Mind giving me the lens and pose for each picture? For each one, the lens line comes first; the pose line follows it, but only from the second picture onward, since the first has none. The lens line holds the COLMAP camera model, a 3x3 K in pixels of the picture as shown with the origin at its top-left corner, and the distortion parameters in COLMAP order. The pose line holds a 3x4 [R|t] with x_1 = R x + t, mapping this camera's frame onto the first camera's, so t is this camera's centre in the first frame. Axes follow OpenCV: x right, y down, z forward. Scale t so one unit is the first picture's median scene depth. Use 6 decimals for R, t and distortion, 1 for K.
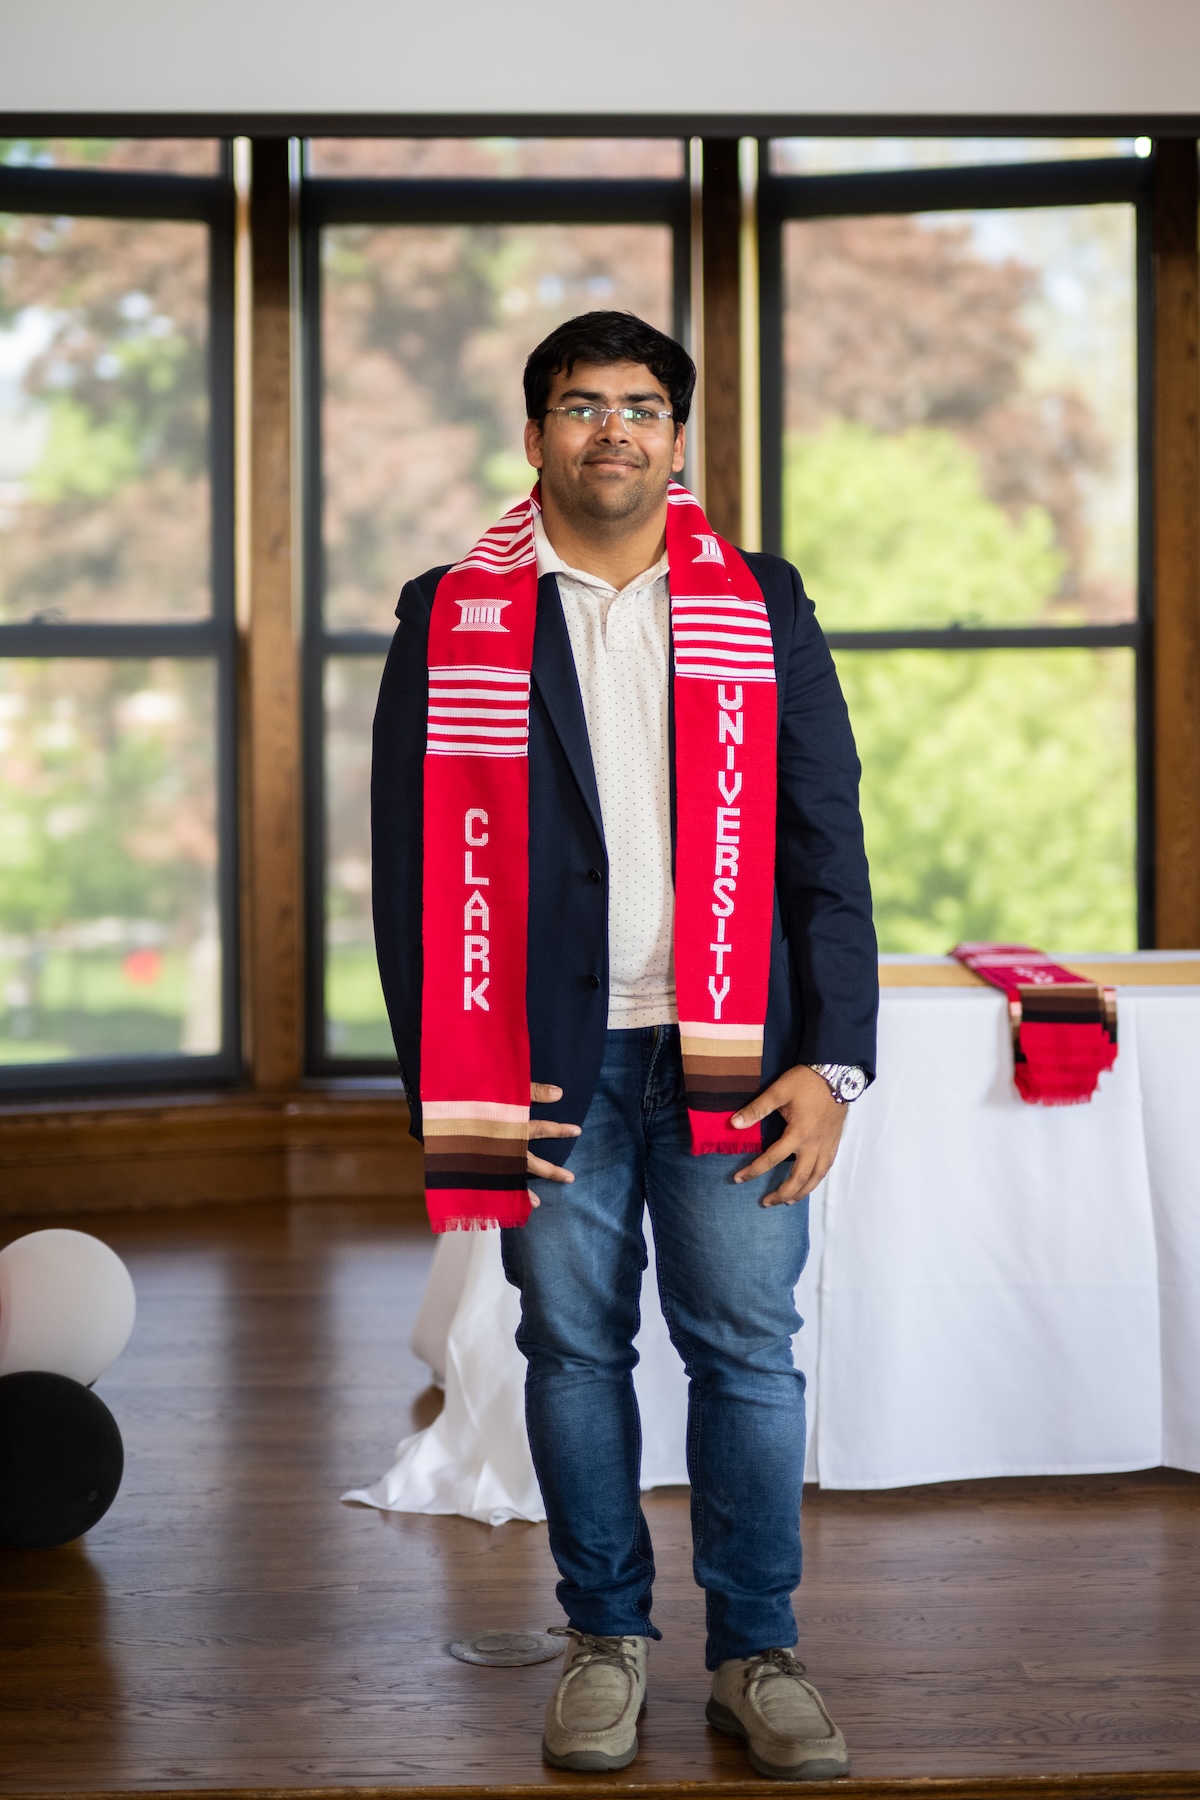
lens RADIAL K [[3030.9, 0, 594.0], [0, 3030.9, 780.4], [0, 0, 1]] dist [-0.023718, 0.046643]
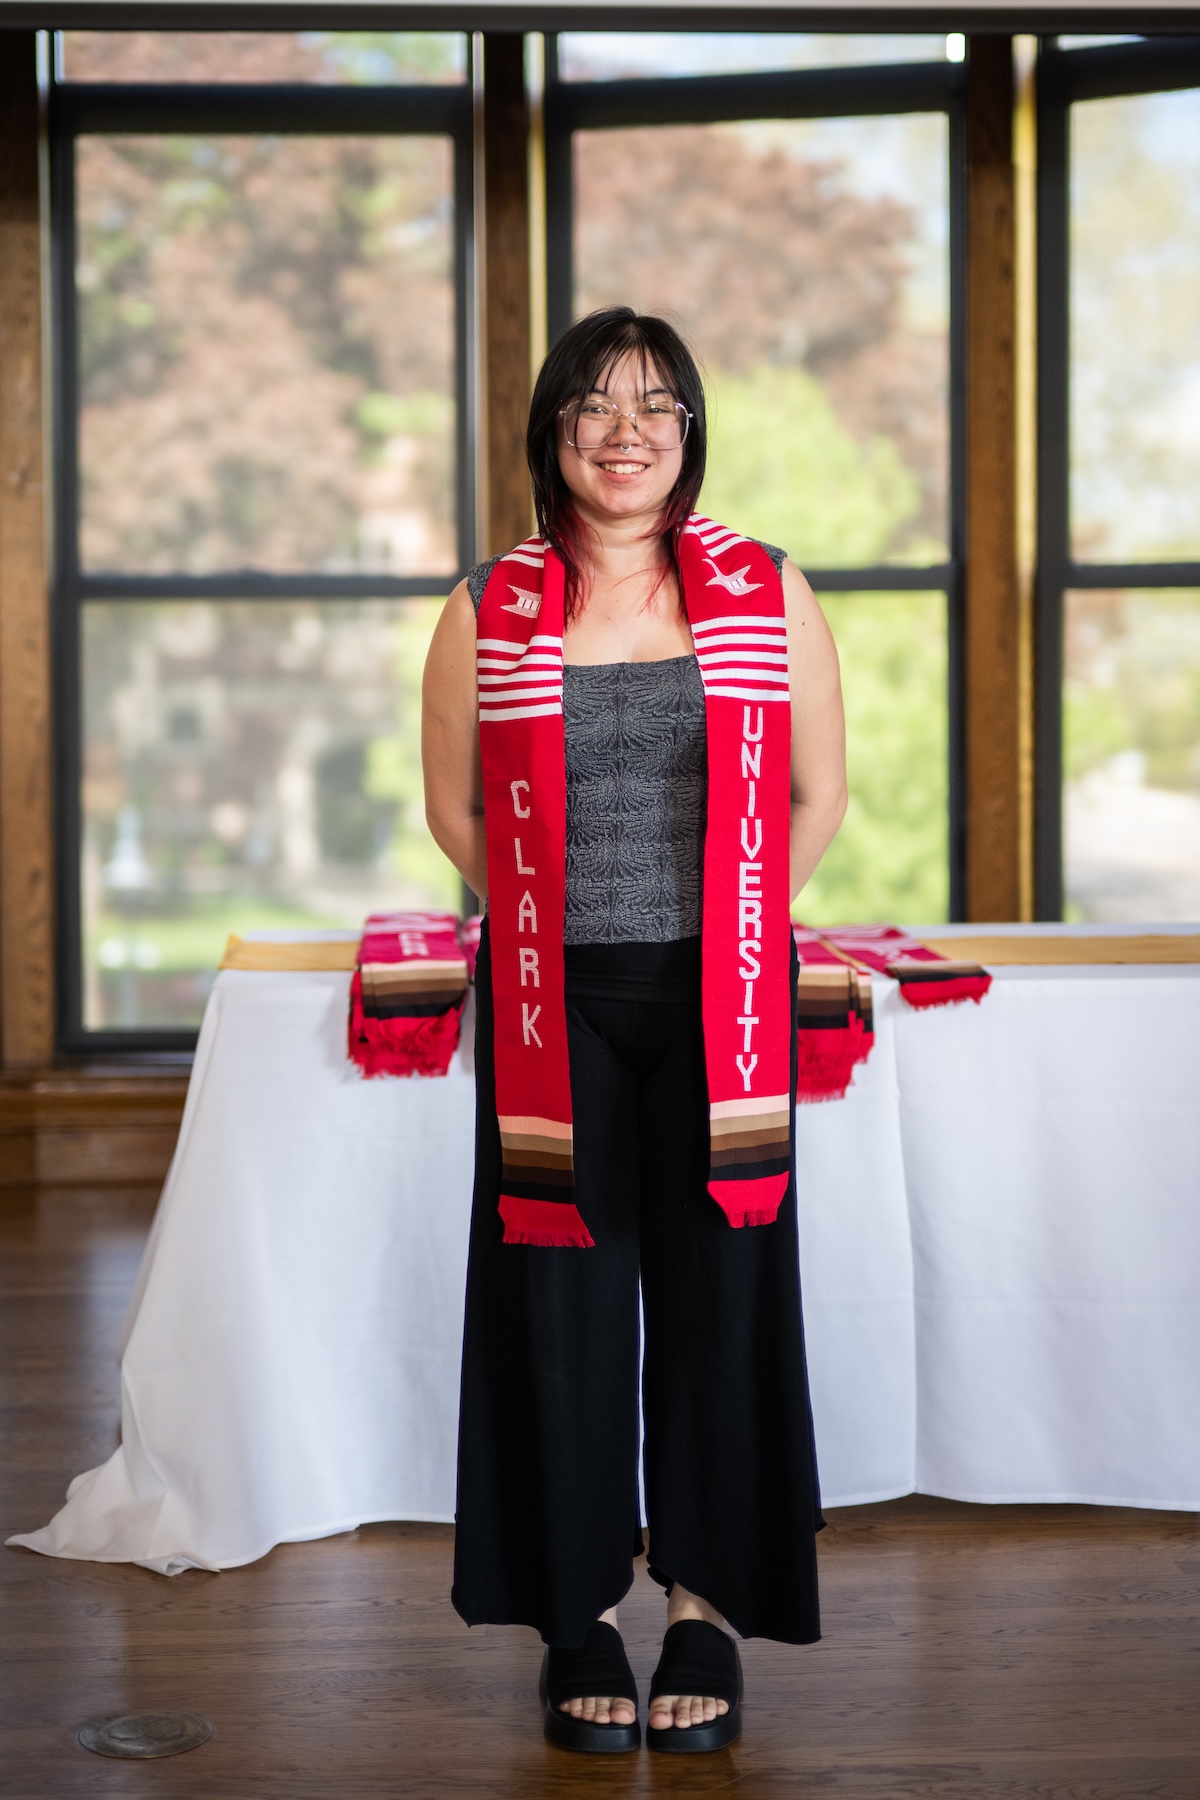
lens RADIAL K [[2955.6, 0, 599.4], [0, 2955.6, 767.5], [0, 0, 1]] dist [0.004841, -0.039382]
pose [[0.999795, -0.000949, 0.020237, 0.058370], [0.000629, 0.999875, 0.015819, -0.004305], [-0.020249, -0.015803, 0.999670, 0.100743]]
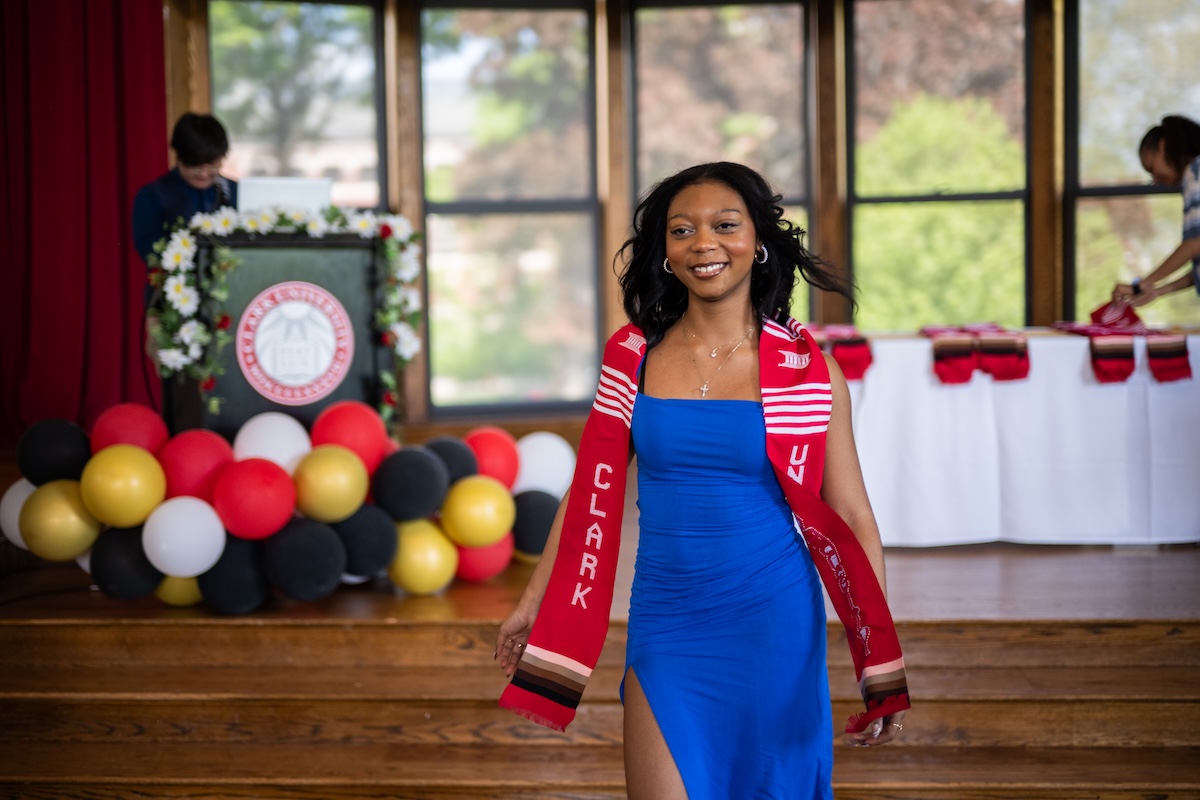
lens RADIAL K [[1970.4, 0, 598.8], [0, 1970.4, 401.1], [0, 0, 1]] dist [0.004841, -0.039382]
pose [[0.994606, -0.007158, -0.103482, 0.027746], [0.010998, 0.999270, 0.036582, 0.046078], [0.103145, -0.037523, 0.993958, -0.434193]]
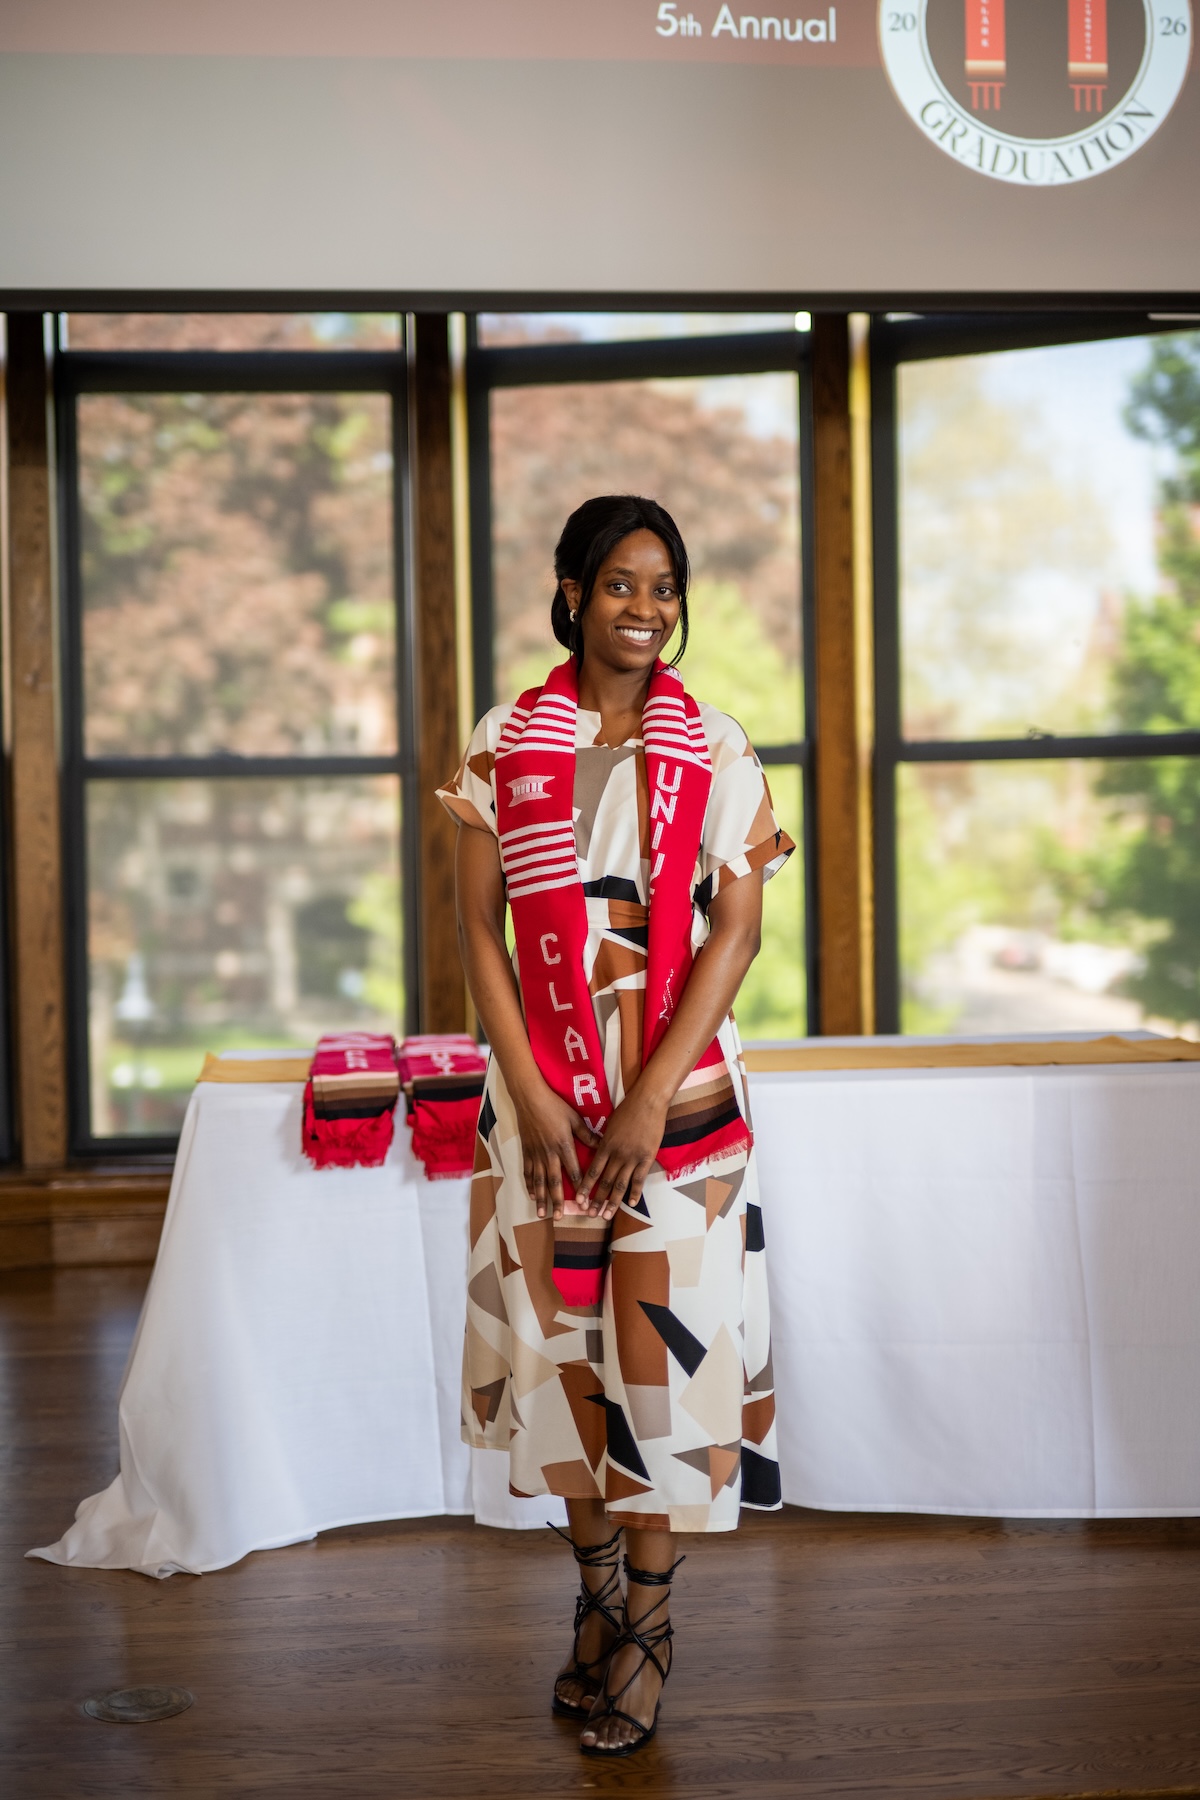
lens RADIAL K [[2526.6, 0, 633.0], [0, 2526.6, 873.8], [0, 0, 1]] dist [-0.027054, 0.068594]
pose [[0.998400, -0.012094, 0.055246, 0.068898], [0.012085, 0.999927, 0.000494, -0.004601], [-0.055248, 0.000174, 0.998473, 0.065010]]
